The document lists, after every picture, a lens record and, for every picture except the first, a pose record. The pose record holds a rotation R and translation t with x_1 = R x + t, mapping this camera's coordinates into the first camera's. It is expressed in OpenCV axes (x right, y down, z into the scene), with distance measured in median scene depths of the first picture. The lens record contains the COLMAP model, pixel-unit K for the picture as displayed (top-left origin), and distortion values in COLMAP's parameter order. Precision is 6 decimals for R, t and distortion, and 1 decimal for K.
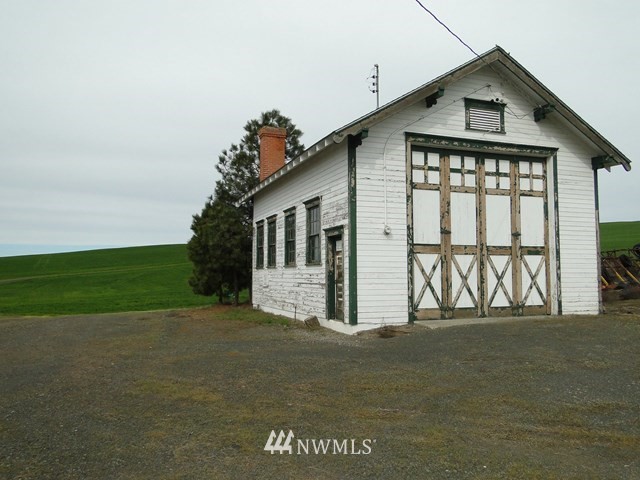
lens RADIAL K [[520.8, 0, 320.2], [0, 520.8, 242.1], [0, 0, 1]] dist [0.003335, -0.001883]
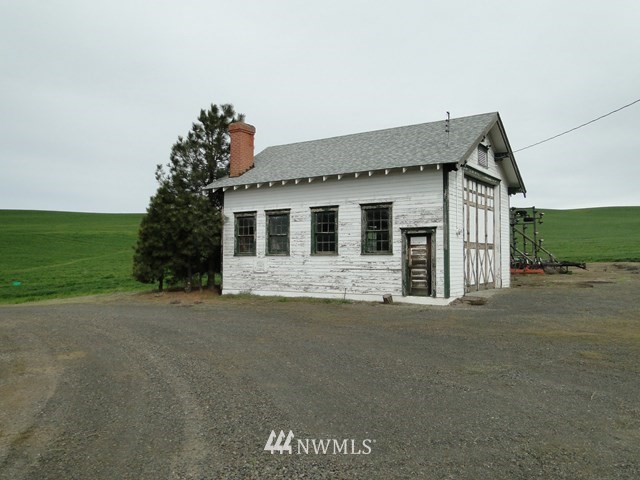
lens RADIAL K [[520.8, 0, 322.9], [0, 520.8, 238.4], [0, 0, 1]] dist [0.003335, -0.001883]
pose [[0.828562, 0.024855, 0.559346, -0.877260], [-0.036918, 0.999265, 0.010283, -0.004465], [-0.558679, -0.029170, 0.828871, 0.018074]]
